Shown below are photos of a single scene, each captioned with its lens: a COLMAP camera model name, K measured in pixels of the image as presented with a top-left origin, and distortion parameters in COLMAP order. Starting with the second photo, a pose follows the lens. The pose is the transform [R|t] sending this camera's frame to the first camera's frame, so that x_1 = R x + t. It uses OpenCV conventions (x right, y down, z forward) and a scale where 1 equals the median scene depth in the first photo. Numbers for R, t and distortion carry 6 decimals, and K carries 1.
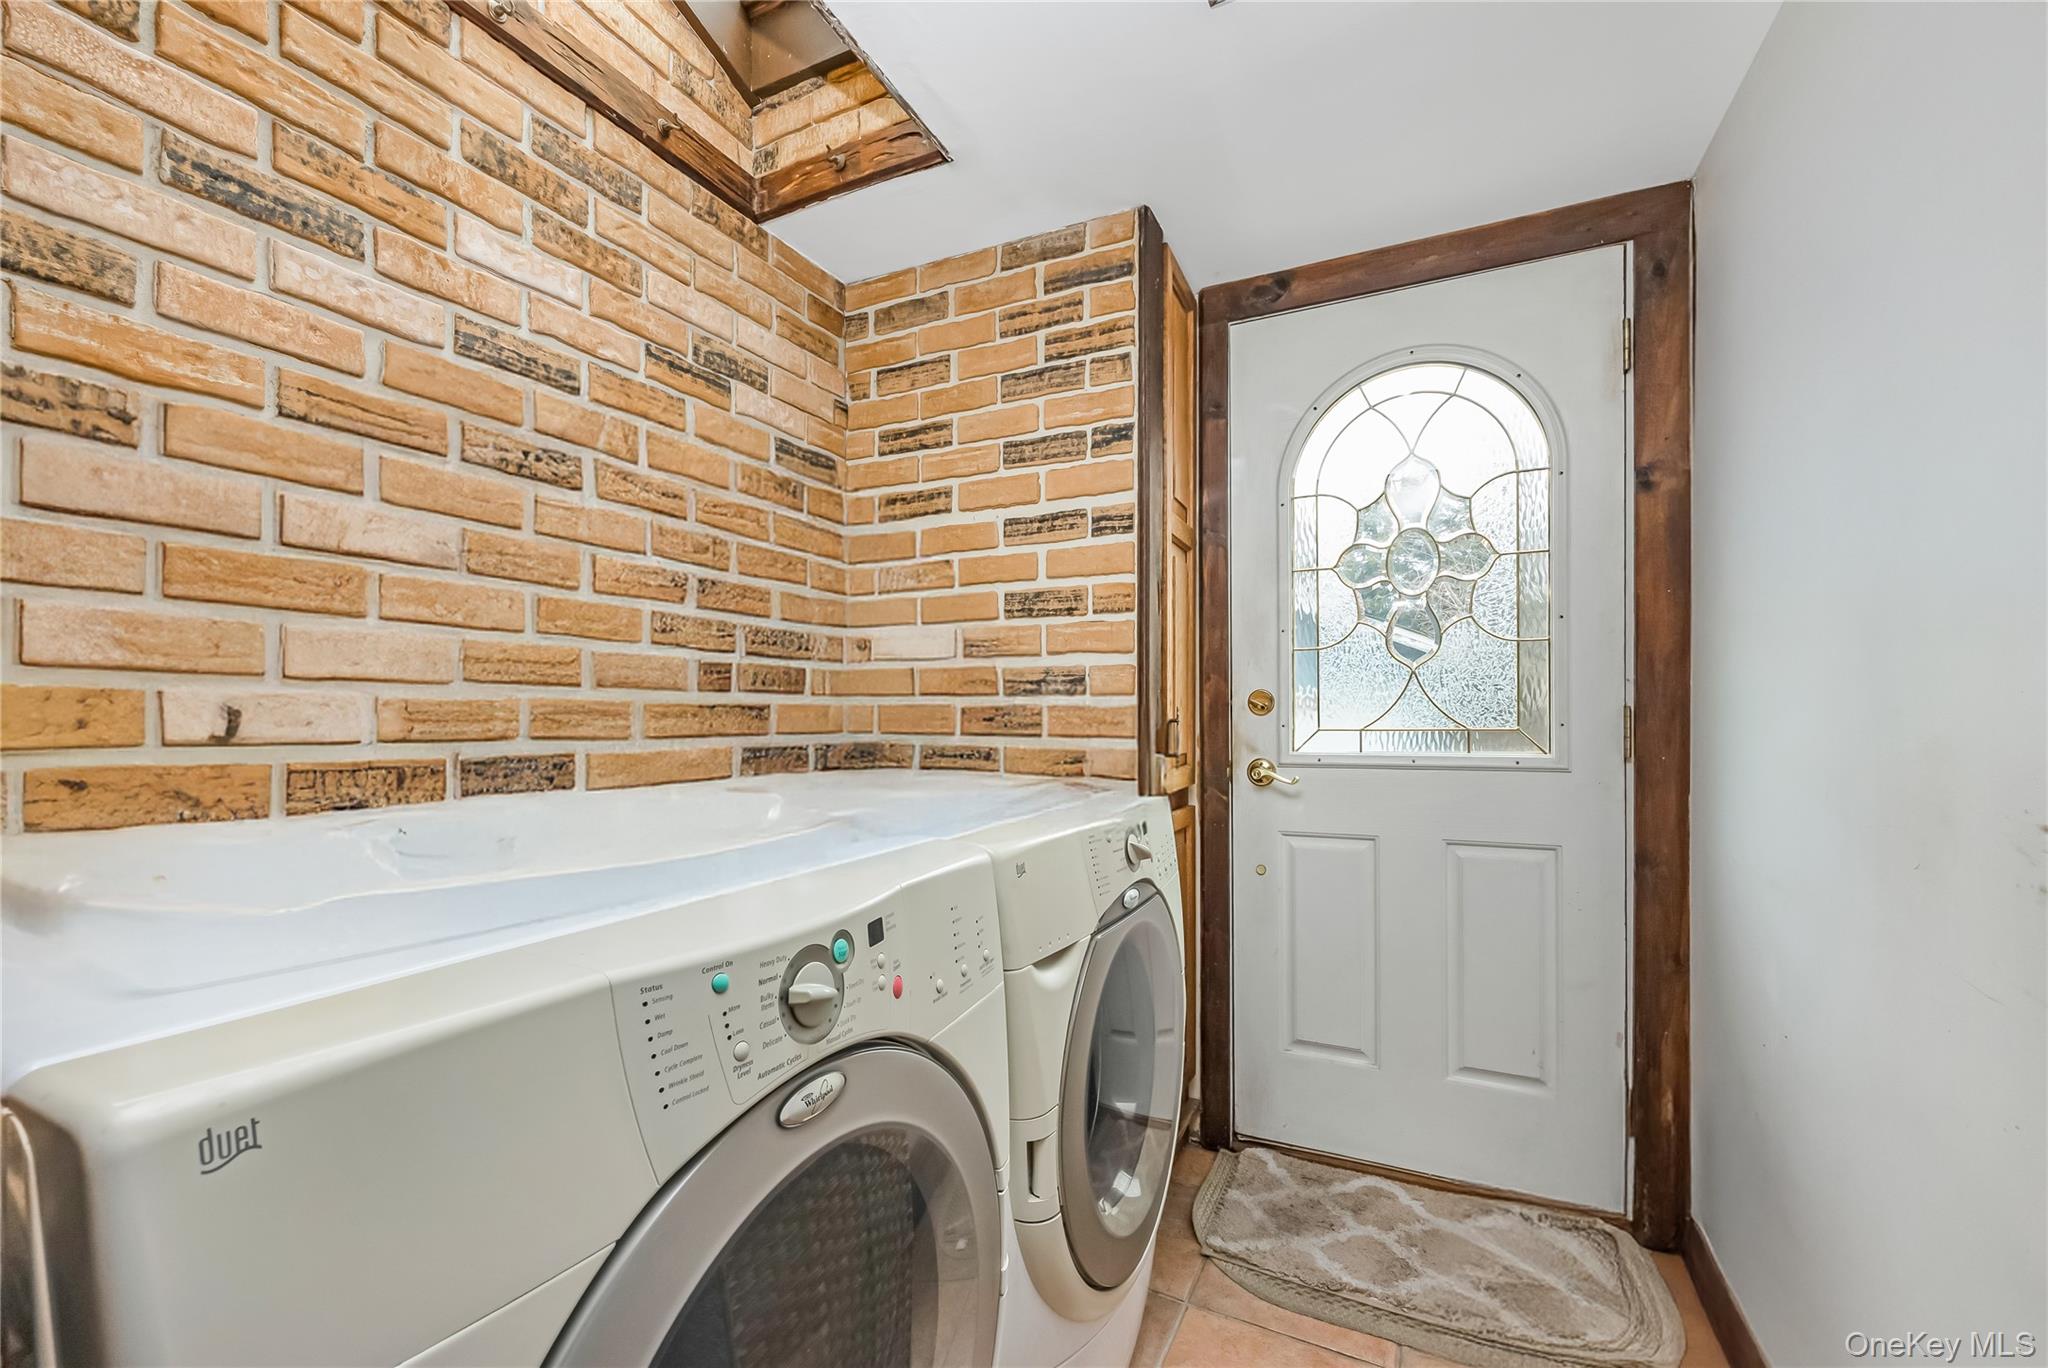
lens RADIAL K [[831.5, 0, 1023.9], [0, 831.5, 696.9], [0, 0, 1]] dist [-0.006625, 0.000324]
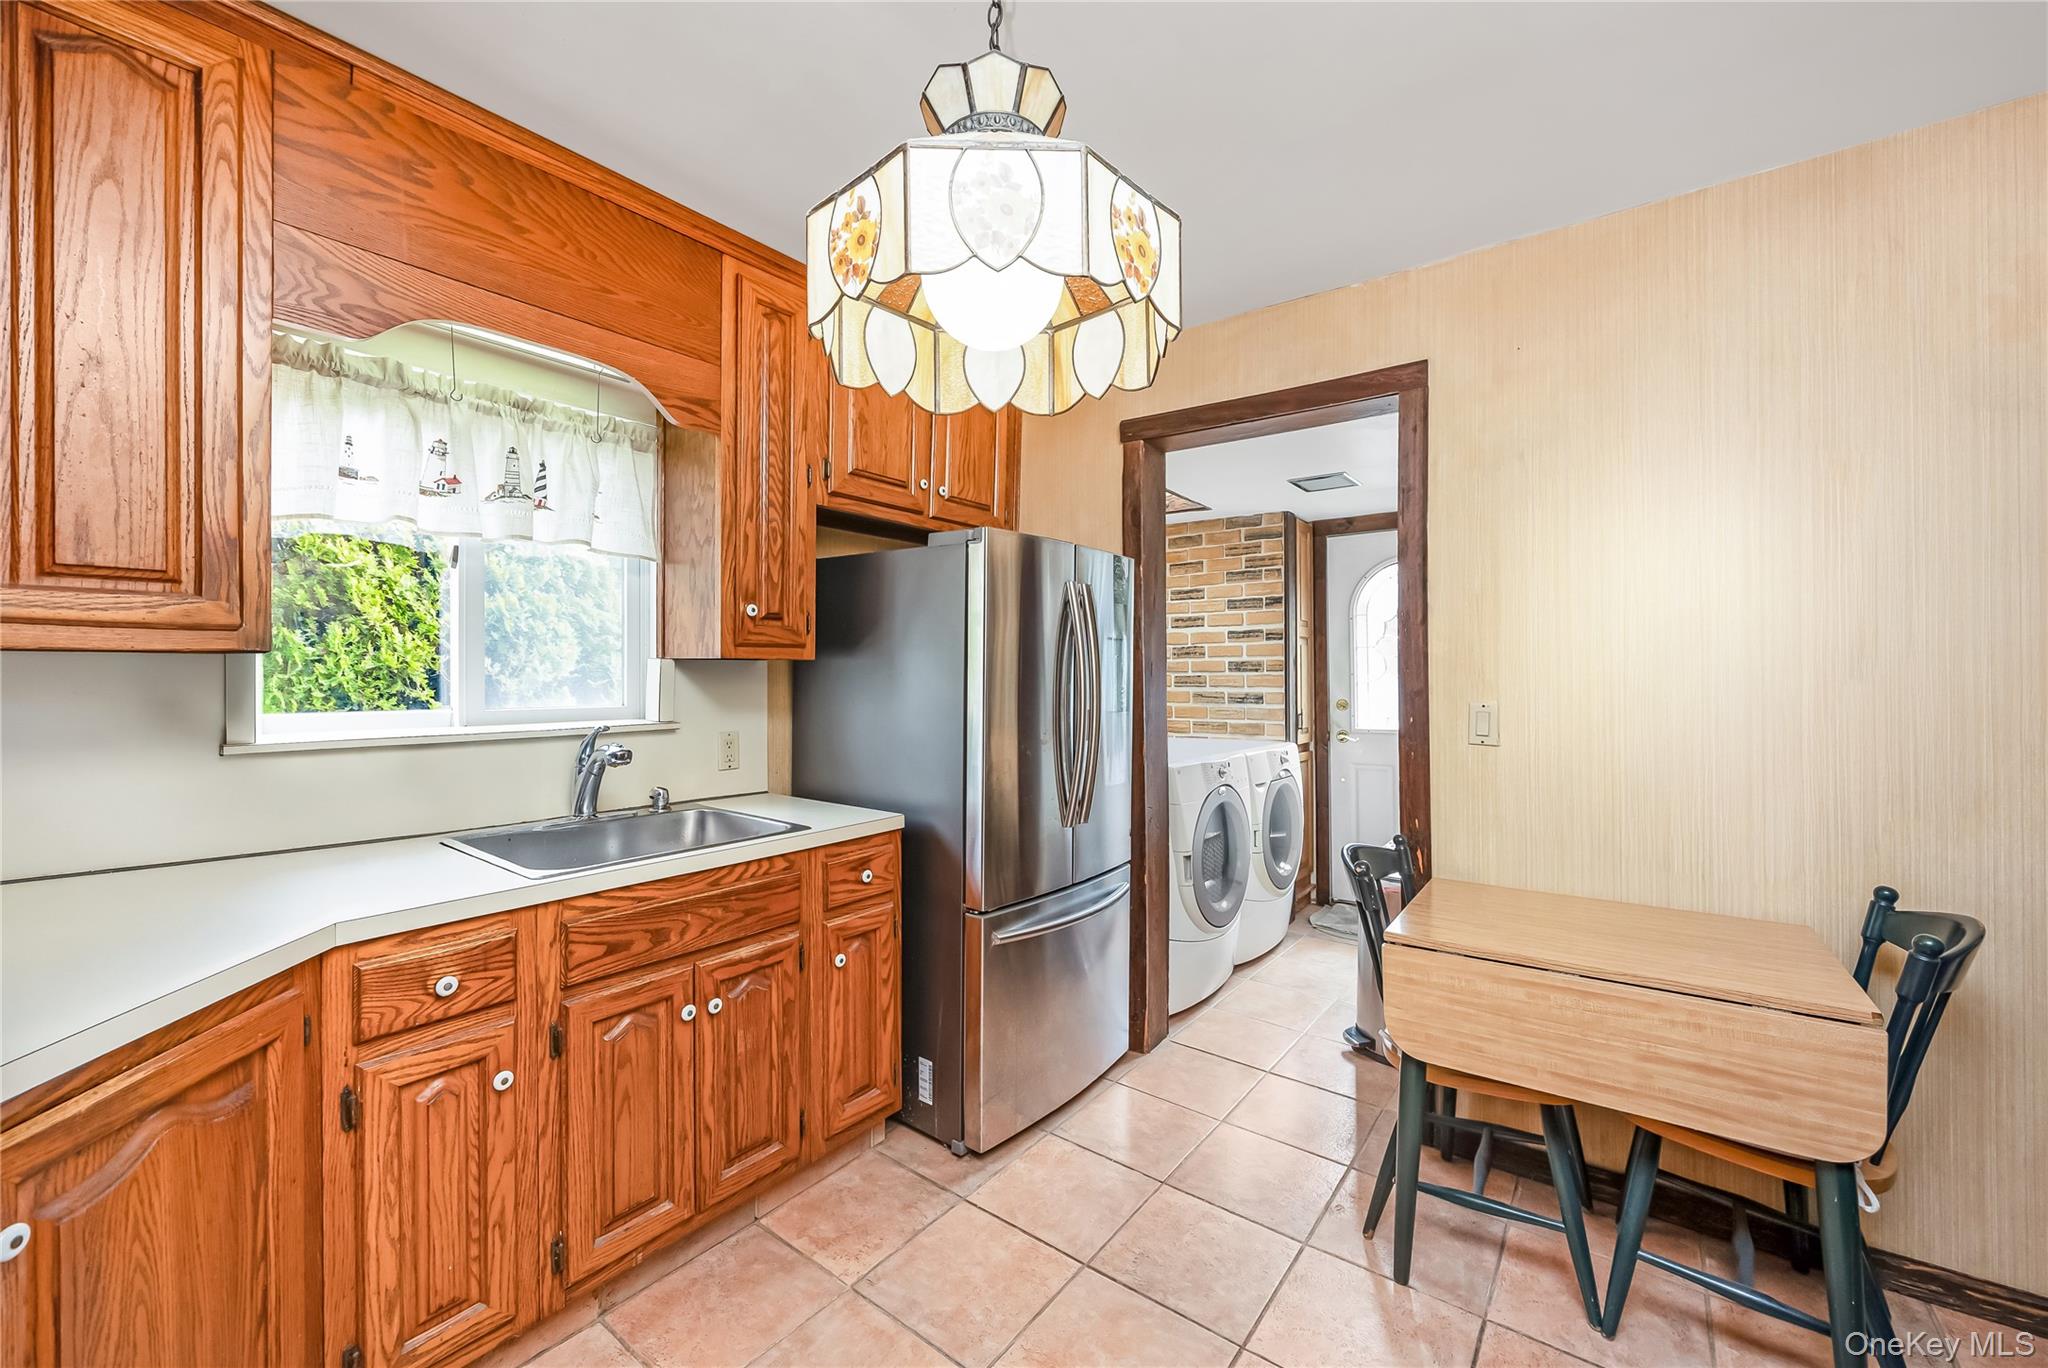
lens RADIAL K [[831.5, 0, 1016.3], [0, 831.5, 674.4], [0, 0, 1]] dist [-0.006625, 0.000324]
pose [[0.983401, -0.006107, -0.181341, -0.194324], [0.006746, 0.999973, 0.002909, -0.098137], [0.181318, -0.004084, 0.983416, -1.527838]]
